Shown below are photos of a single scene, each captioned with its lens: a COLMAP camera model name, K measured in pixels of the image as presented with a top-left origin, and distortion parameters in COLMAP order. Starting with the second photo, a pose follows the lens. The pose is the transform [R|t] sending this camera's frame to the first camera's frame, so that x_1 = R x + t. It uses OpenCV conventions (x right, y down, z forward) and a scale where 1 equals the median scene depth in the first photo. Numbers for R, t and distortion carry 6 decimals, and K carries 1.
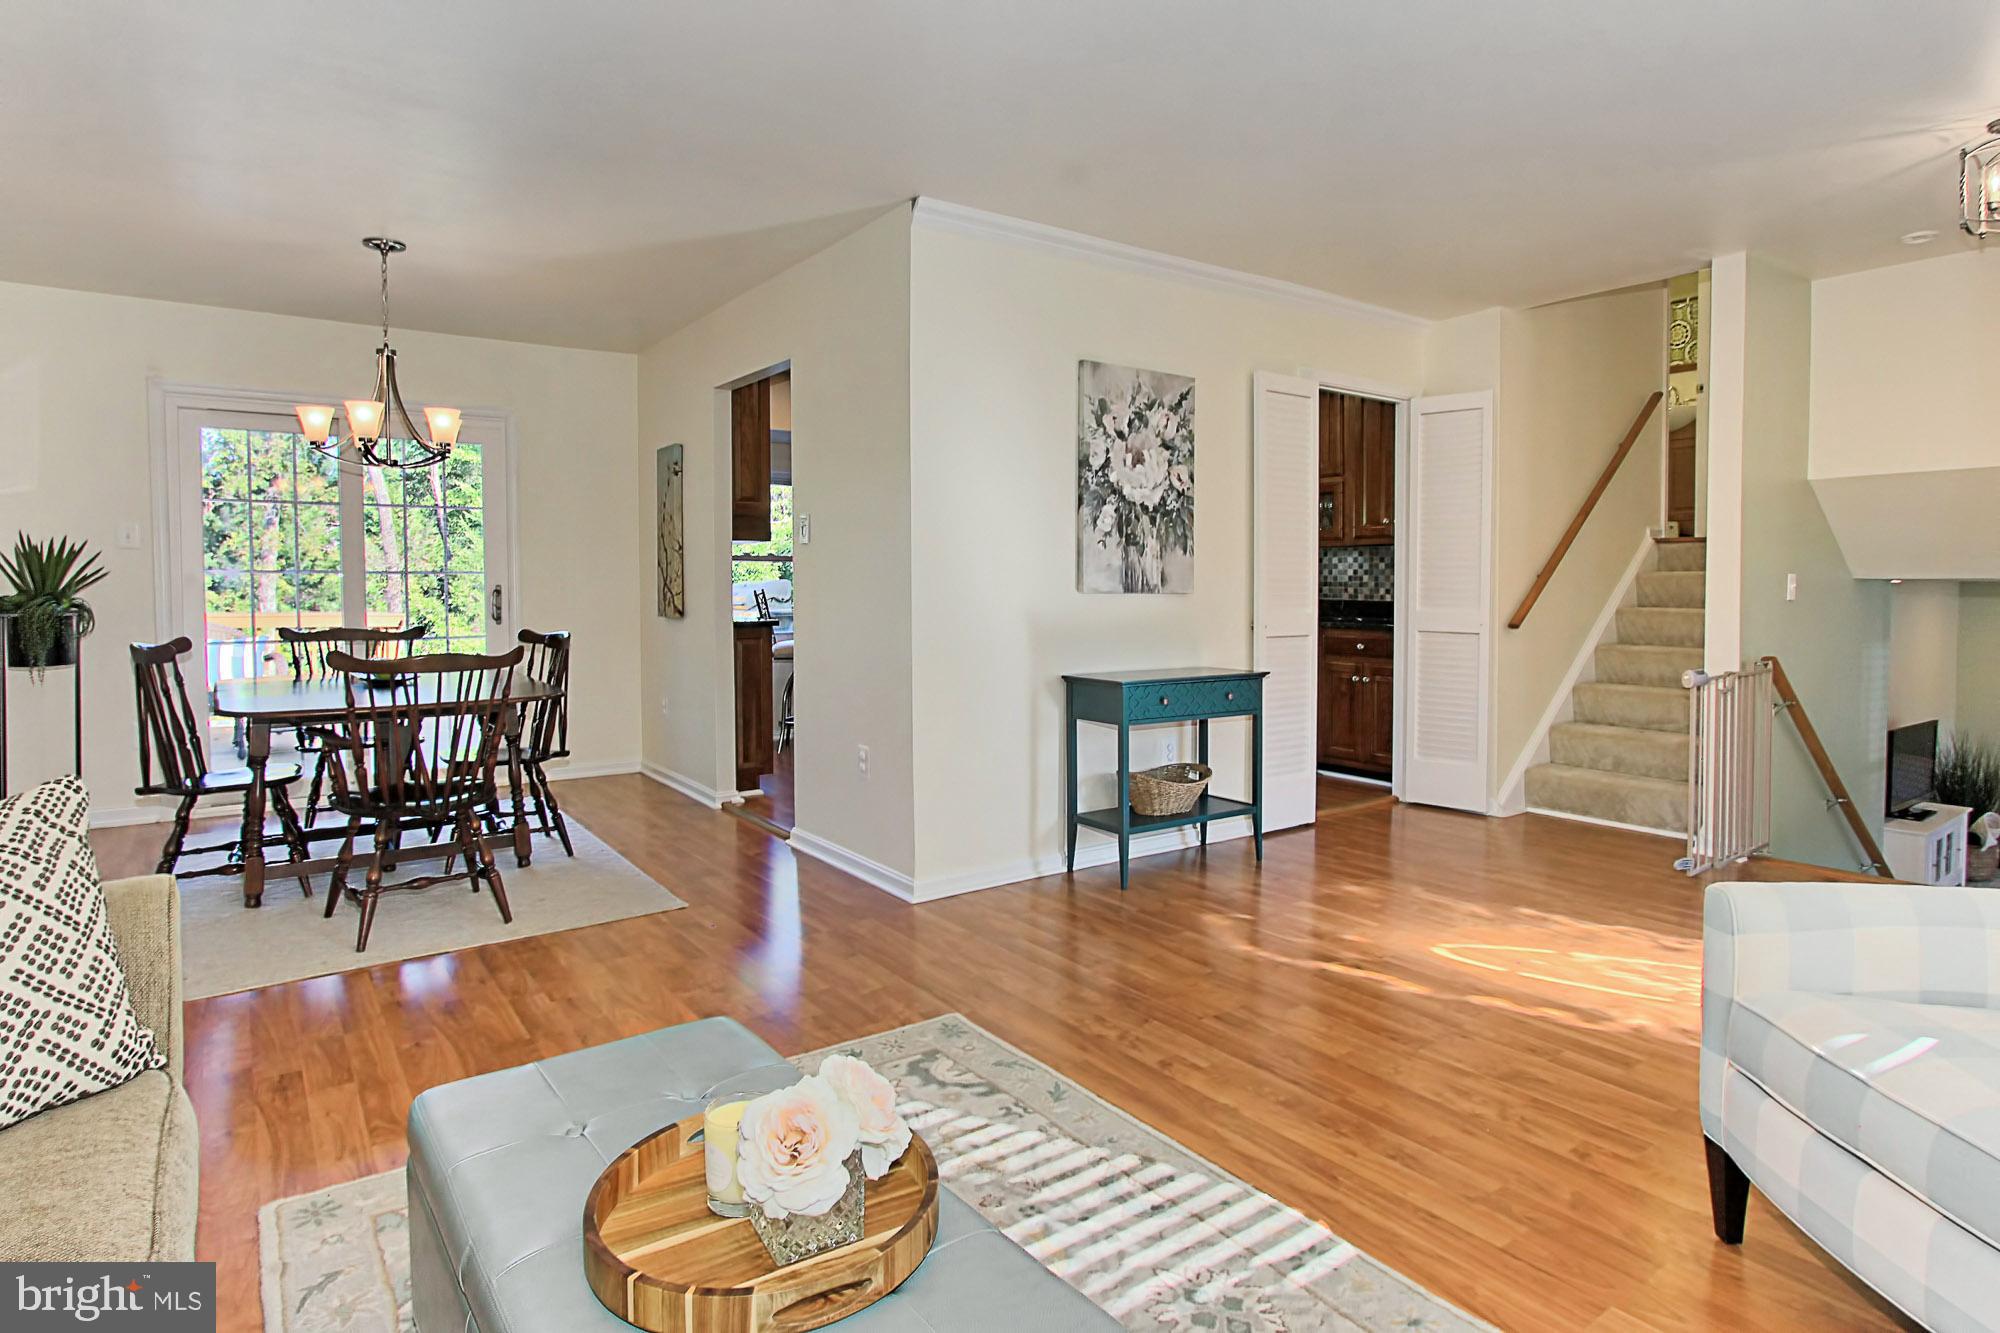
lens RADIAL K [[1074.2, 0, 1000.2], [0, 1074.2, 633.5], [0, 0, 1]] dist [-0.004578, 0.000583]
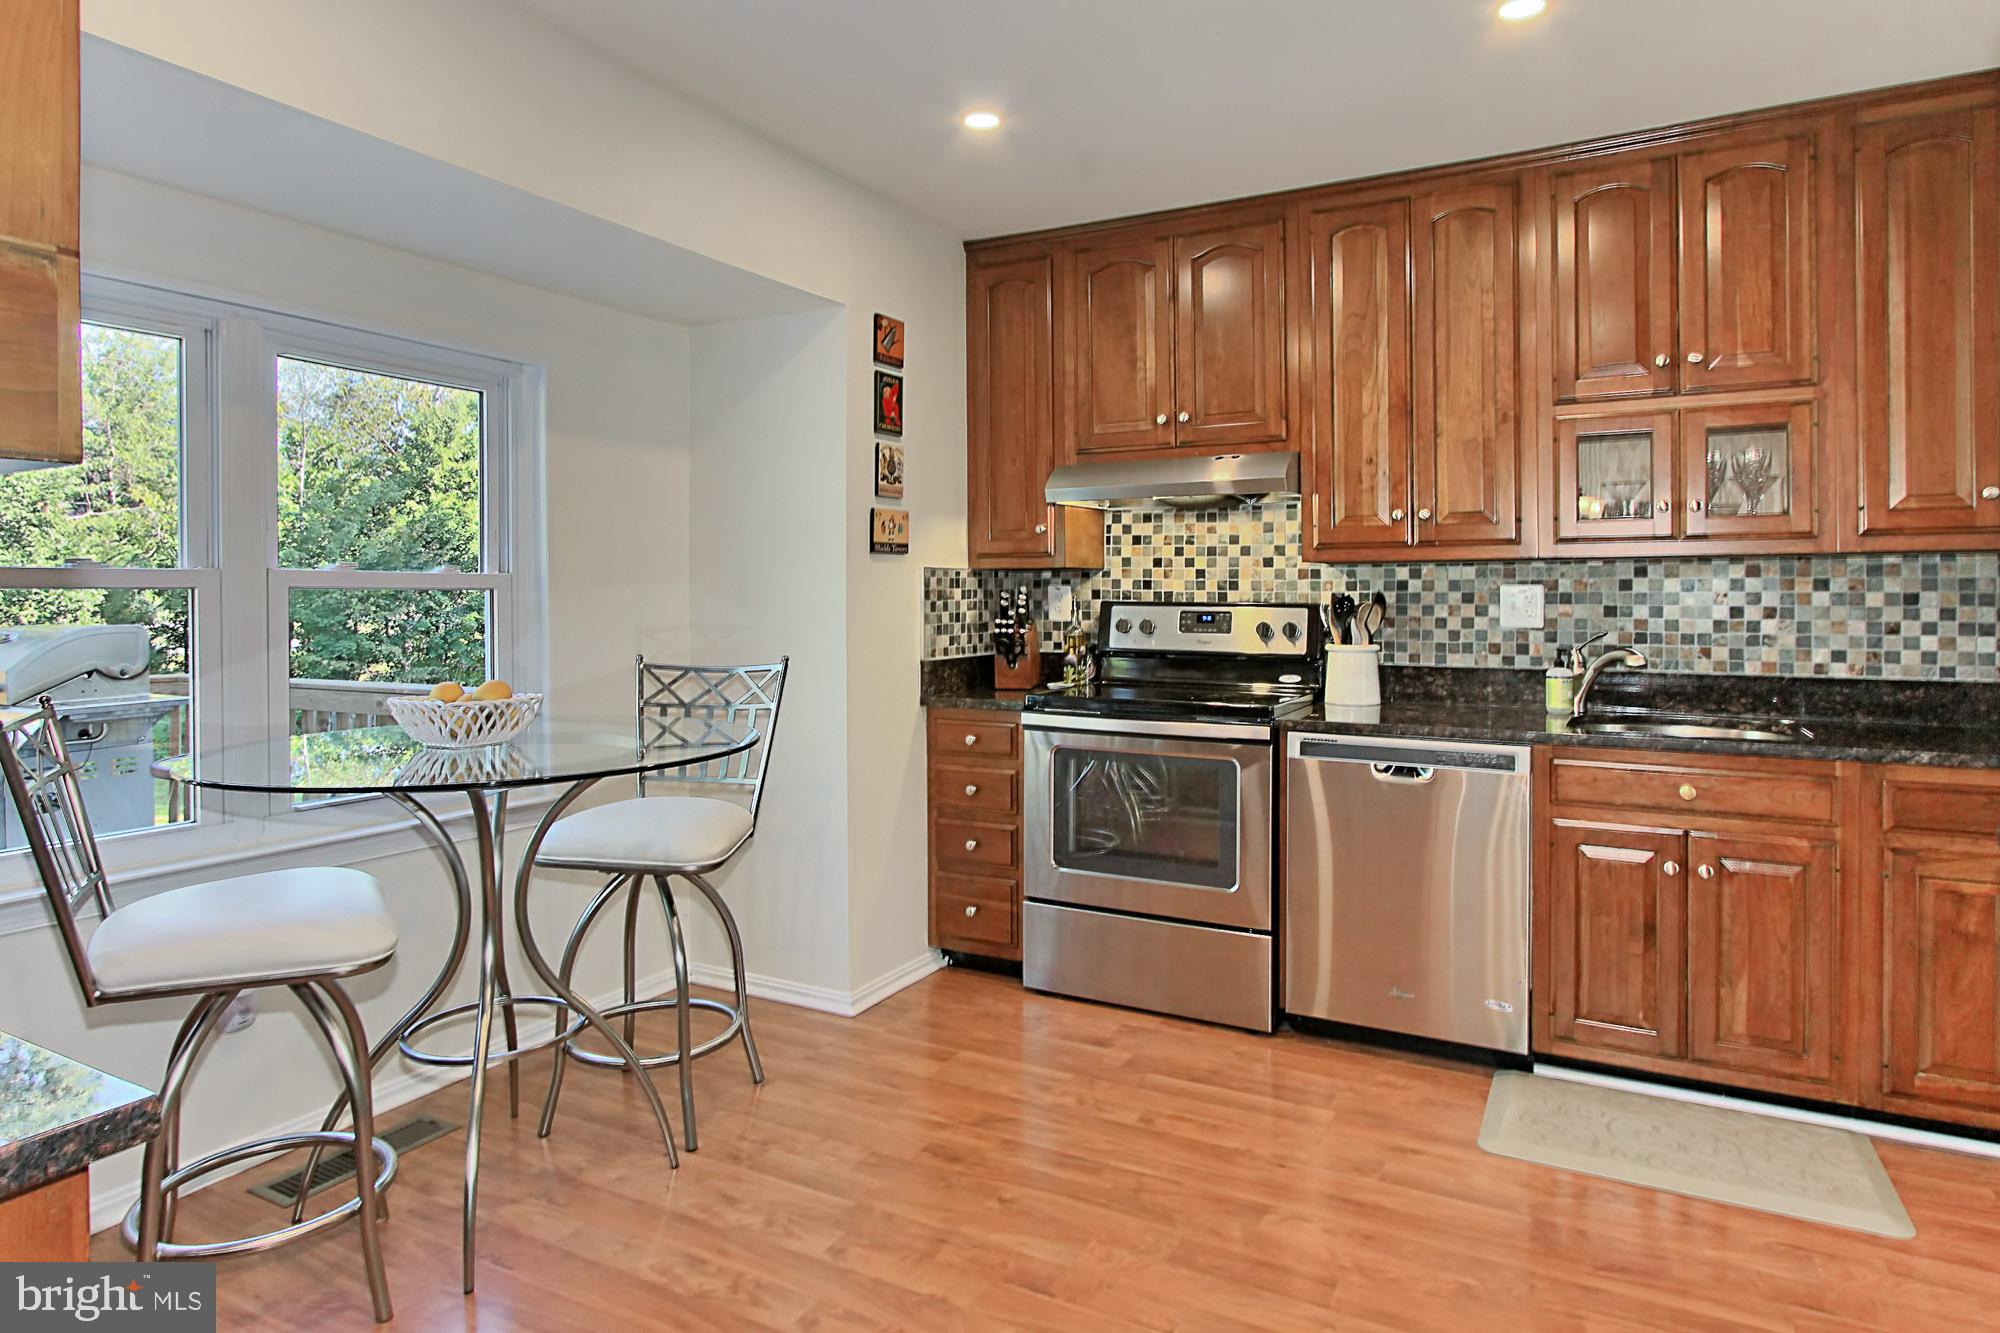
lens RADIAL K [[1119.5, 0, 995.0], [0, 1119.5, 605.7], [0, 0, 1]] dist [-0.016041, 0.013987]
pose [[0.898289, -0.013388, 0.439201, -0.178610], [0.028989, 0.999164, -0.028835, -0.066462], [-0.438448, 0.038634, 0.897926, 0.864016]]
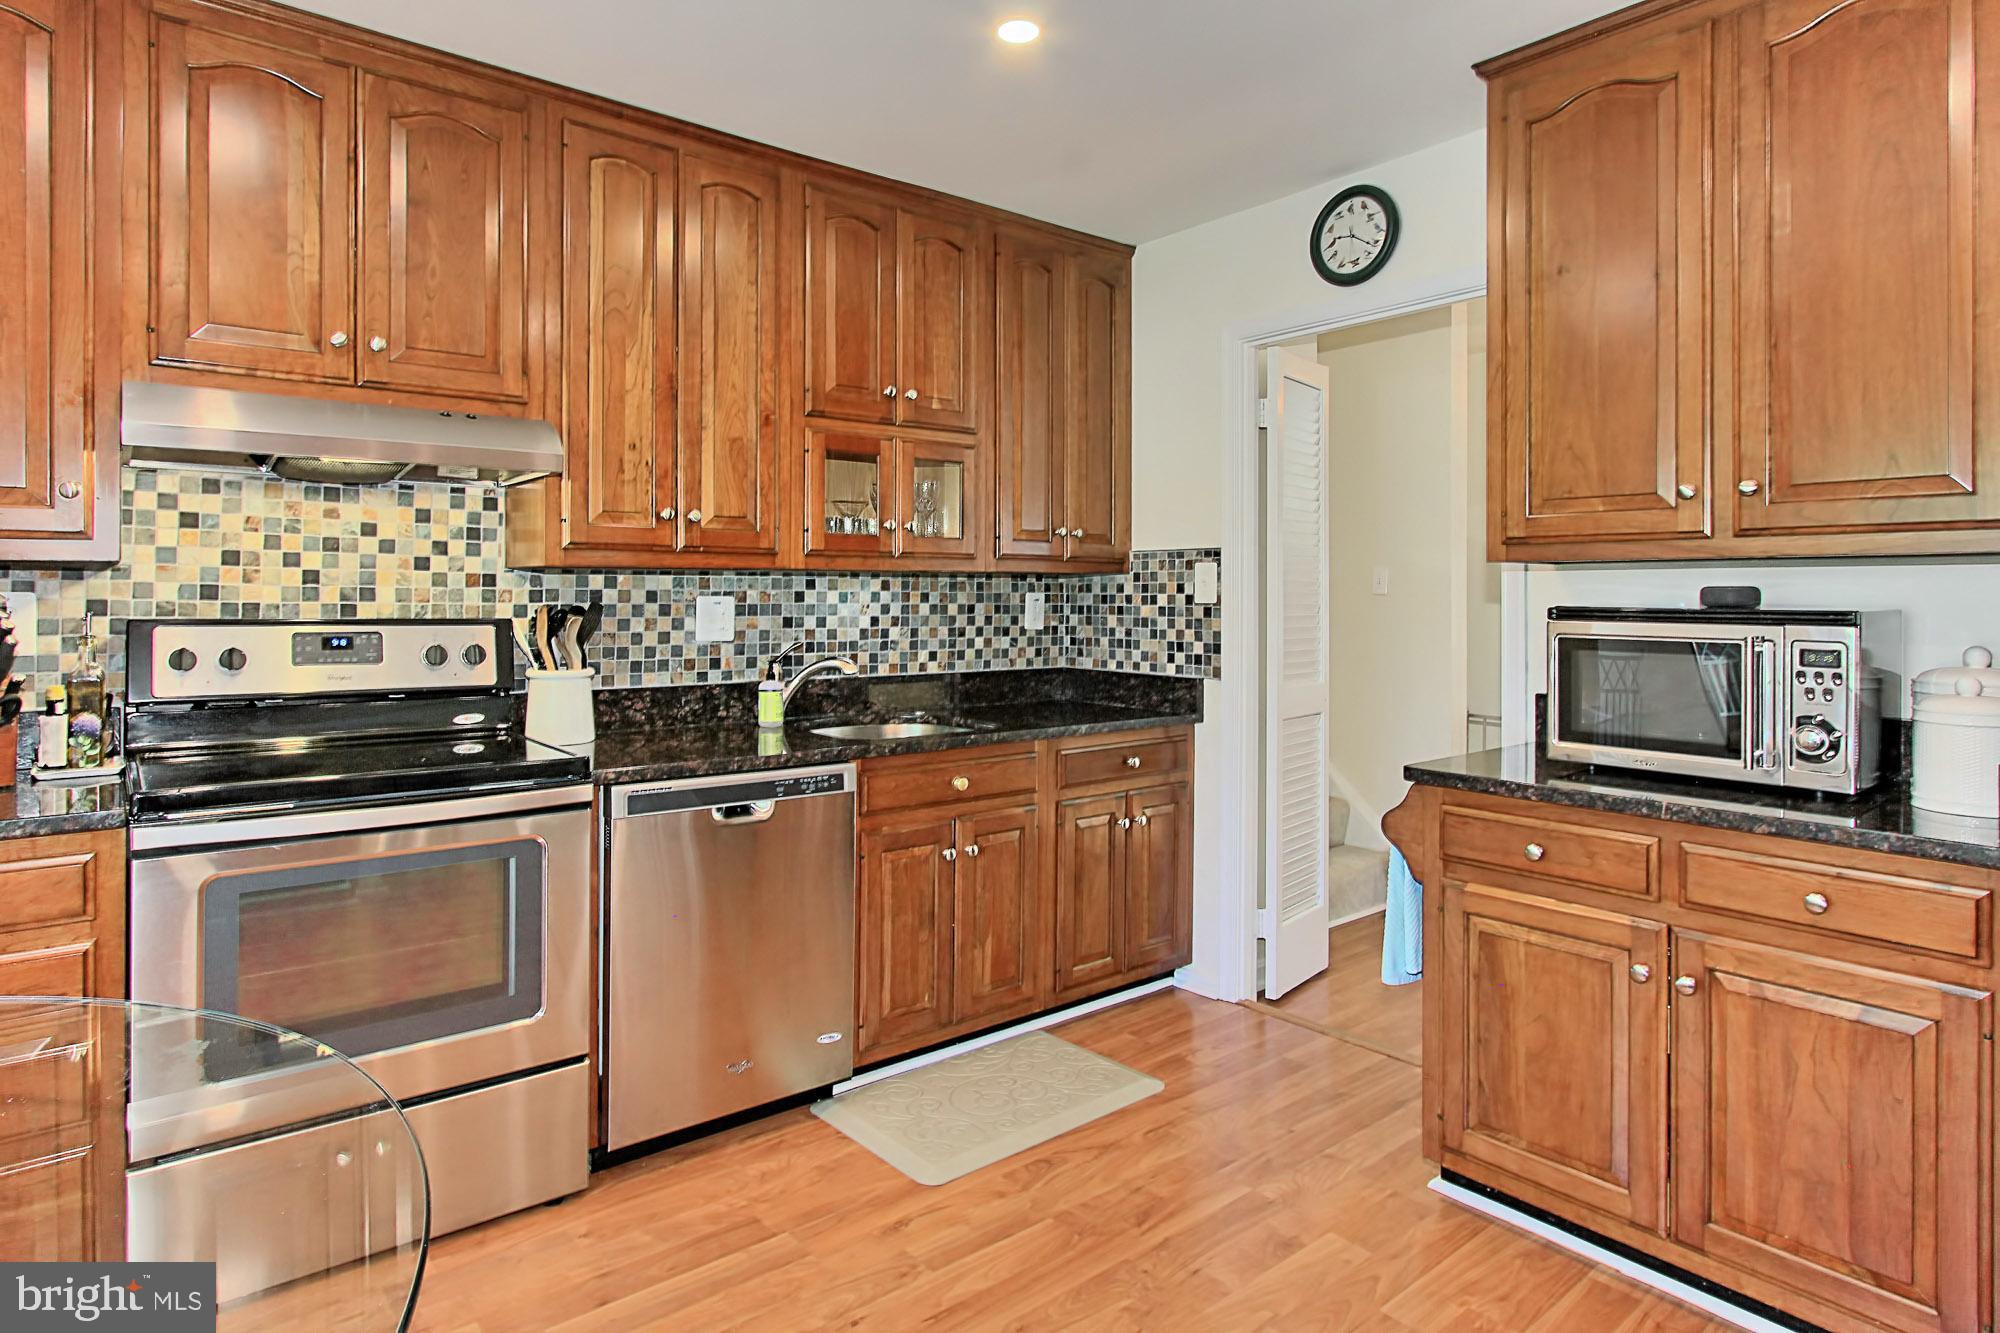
lens RADIAL K [[1116.2, 0, 965.8], [0, 1116.2, 601.9], [0, 0, 1]] dist [0.000557, 0.001190]
pose [[-0.042765, -0.011730, 0.999016, -0.237422], [0.045752, 0.998859, 0.013687, -0.085848], [-0.998037, 0.046292, -0.042180, 1.175639]]
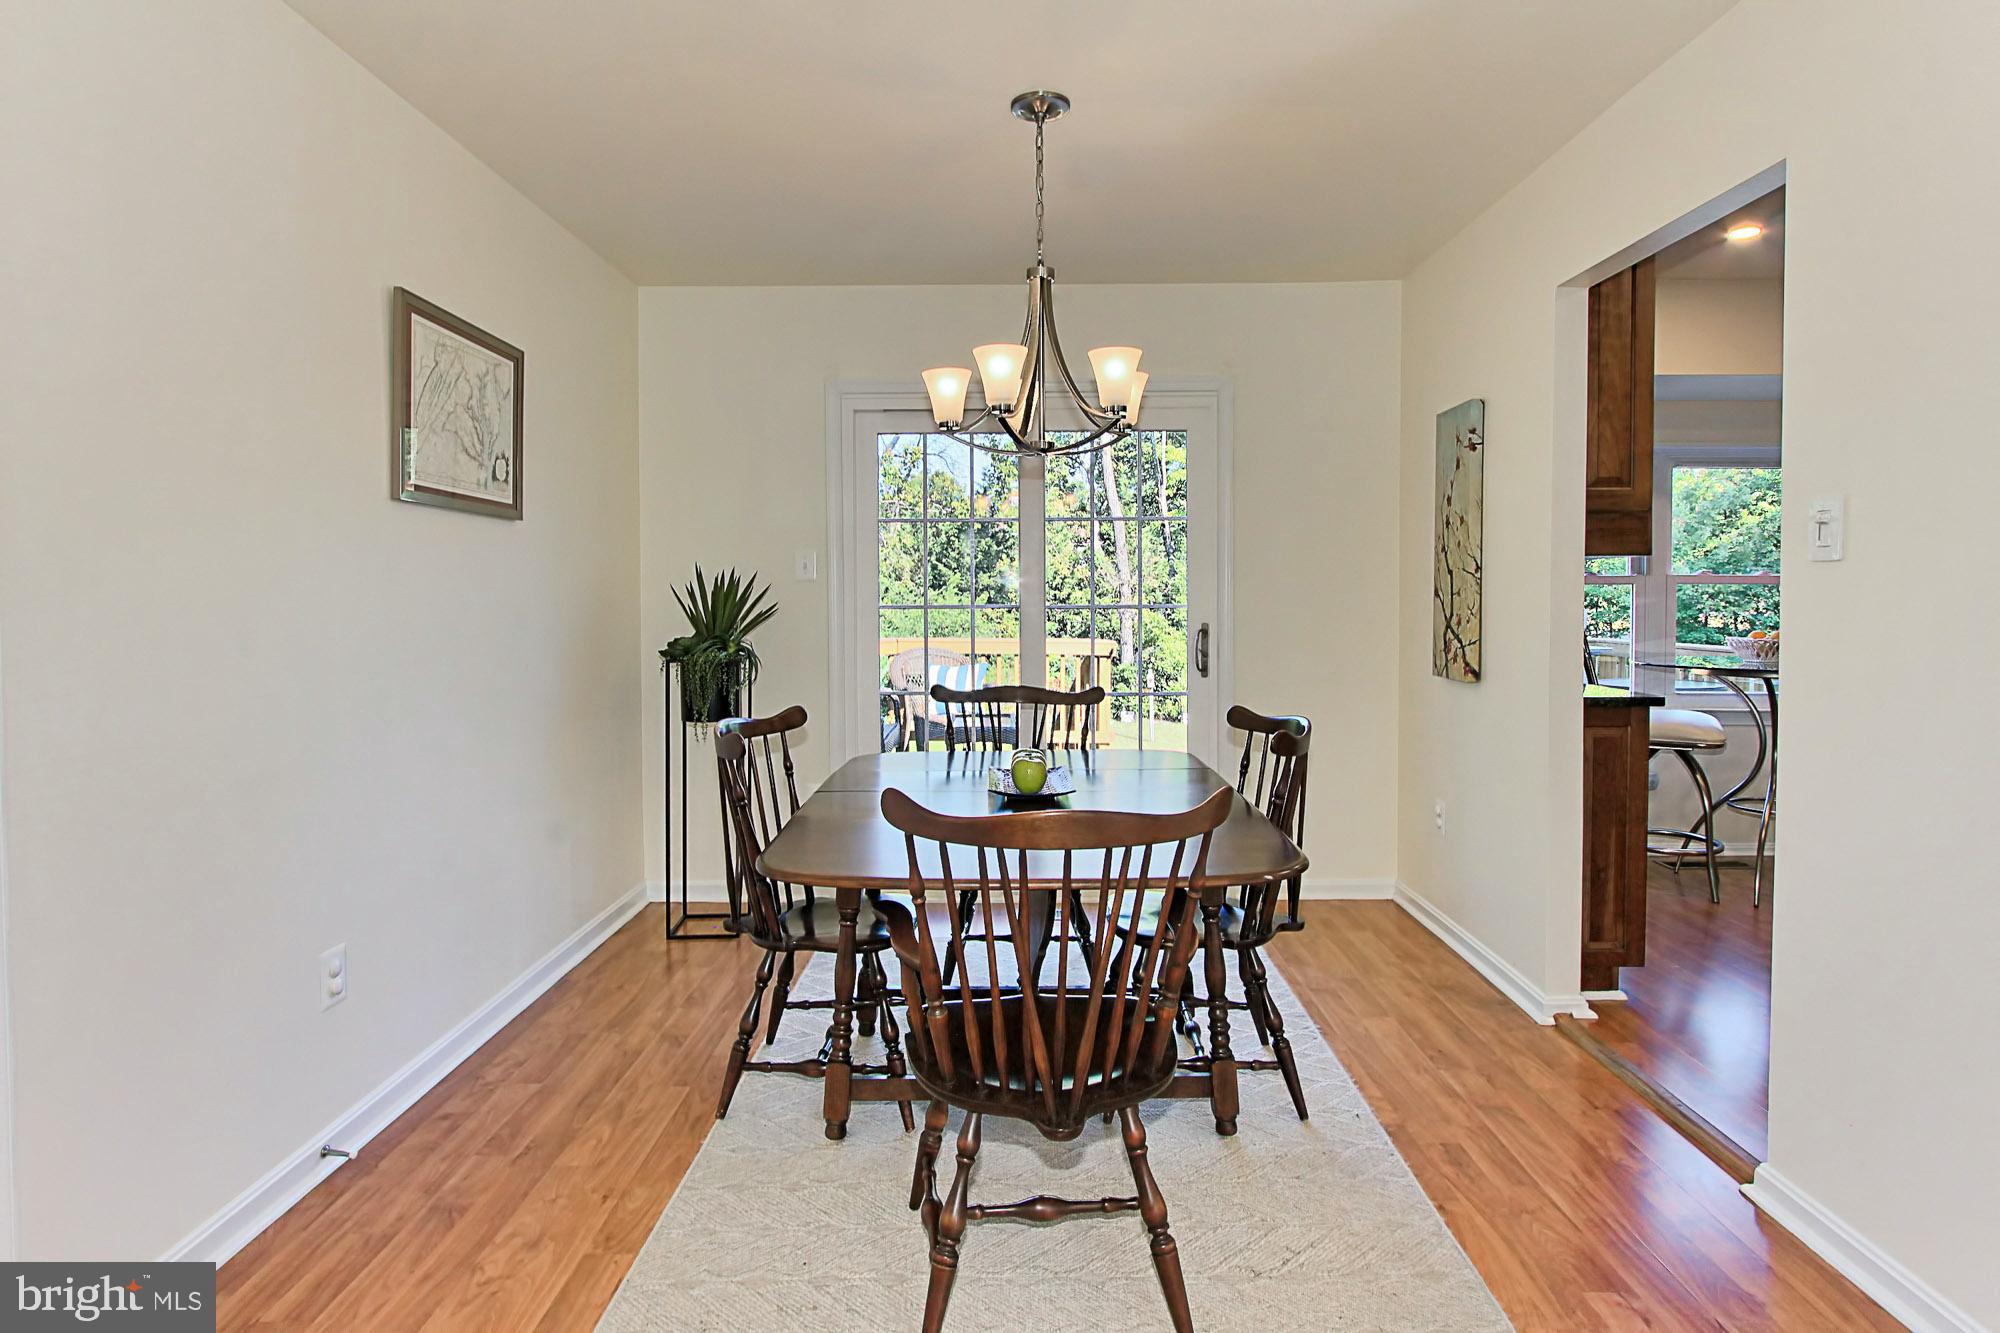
lens RADIAL K [[1119.5, 0, 995.0], [0, 1119.5, 605.7], [0, 0, 1]] dist [-0.016041, 0.013987]
pose [[0.806156, 0.003022, -0.591695, -0.146820], [-0.025714, 0.999221, -0.029931, -0.032897], [0.591144, 0.039344, 0.805606, 0.333618]]
